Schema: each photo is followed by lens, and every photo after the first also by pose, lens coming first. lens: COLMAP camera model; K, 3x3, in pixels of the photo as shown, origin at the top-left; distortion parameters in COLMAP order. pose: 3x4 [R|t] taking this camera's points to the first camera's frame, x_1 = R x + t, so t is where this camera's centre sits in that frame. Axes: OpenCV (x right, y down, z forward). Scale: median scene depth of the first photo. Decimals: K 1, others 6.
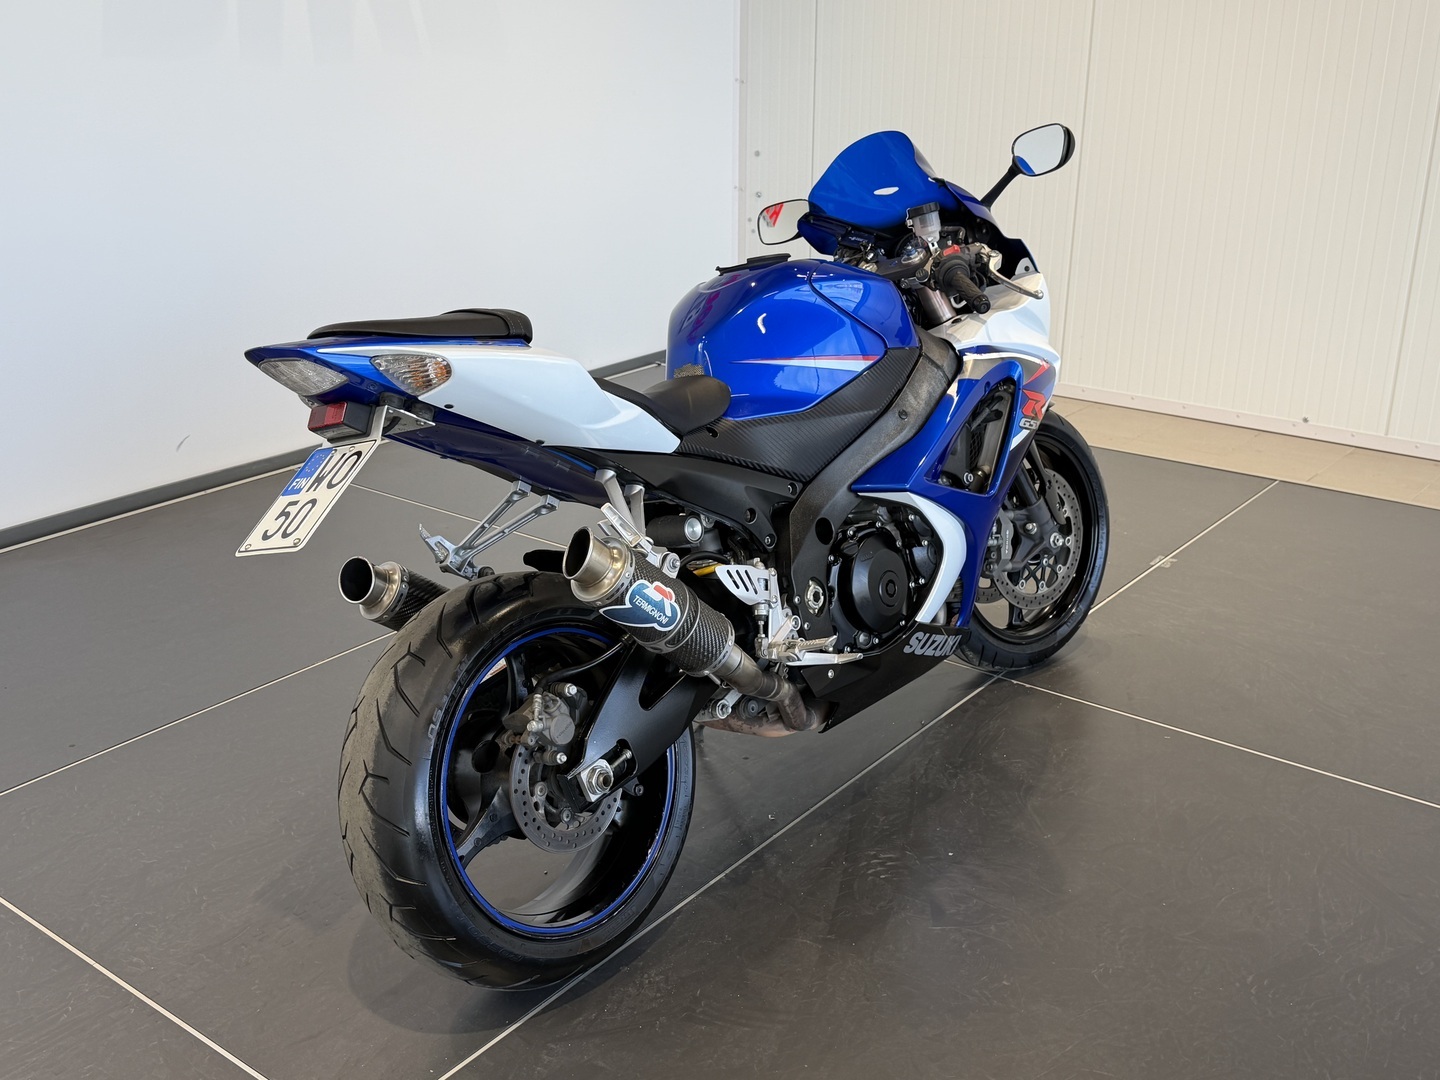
lens RADIAL K [[1523.4, 0, 720.6], [0, 1523.4, 537.2], [0, 0, 1]] dist [0.095343, 0.000000]
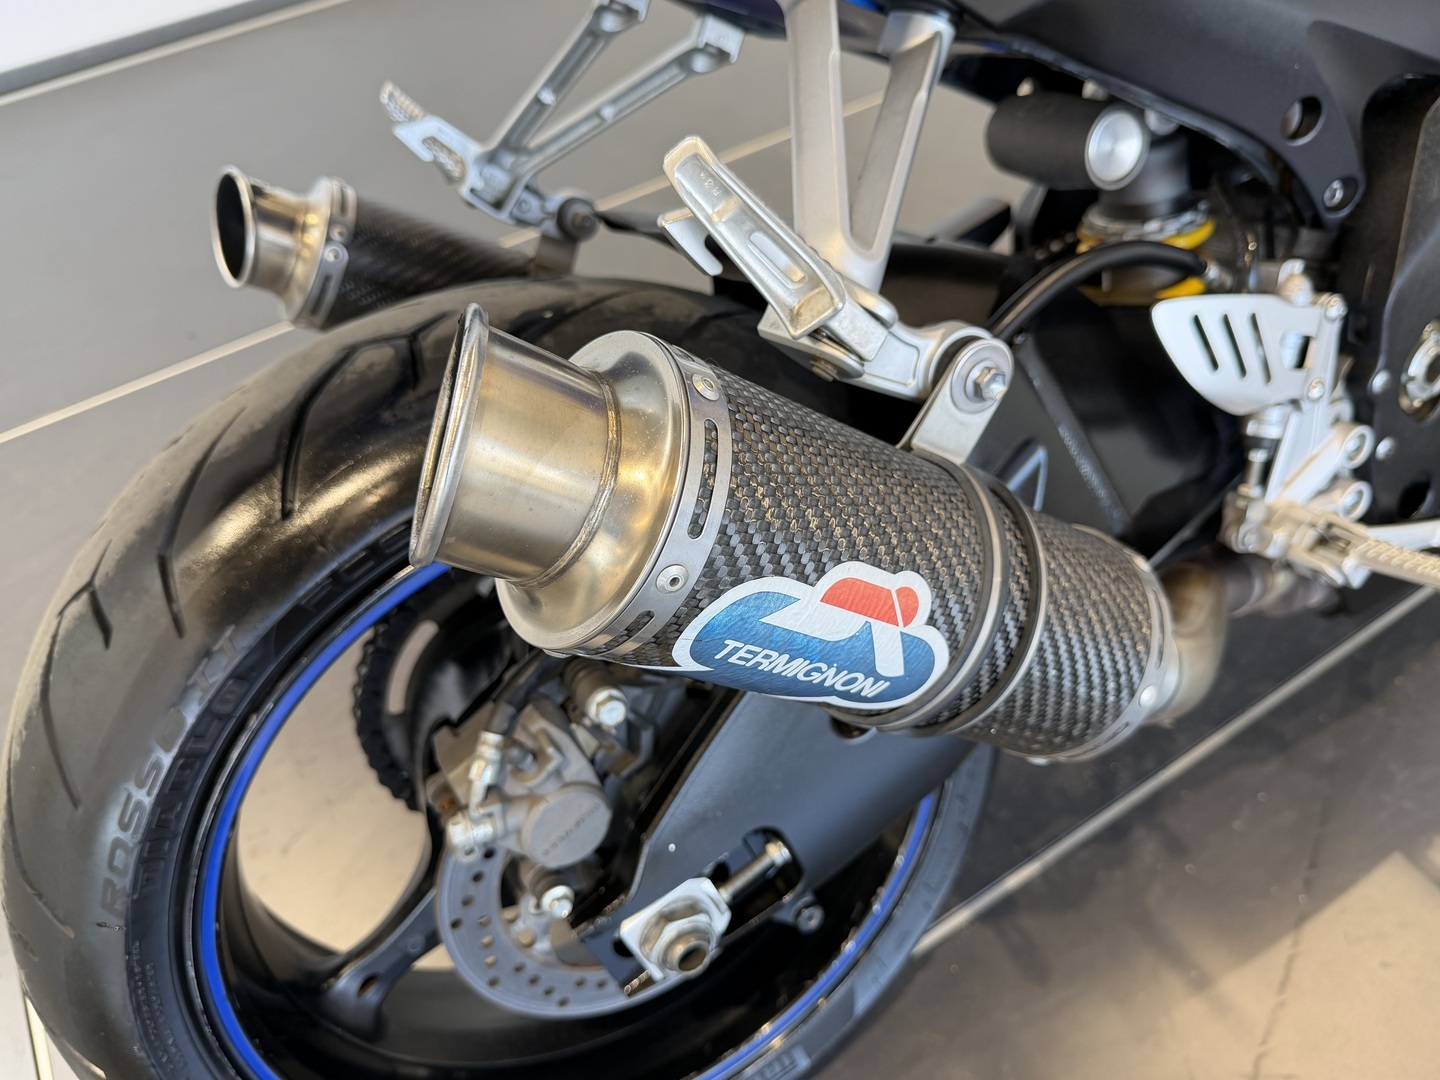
lens RADIAL K [[1115.1, 0, 732.6], [0, 1115.1, 536.2], [0, 0, 1]] dist [0.033314, -0.044399]
pose [[0.939838, 0.193774, -0.281346, -0.011049], [-0.047350, 0.889505, 0.454465, -0.039564], [0.338322, -0.413802, 0.845166, 0.741630]]
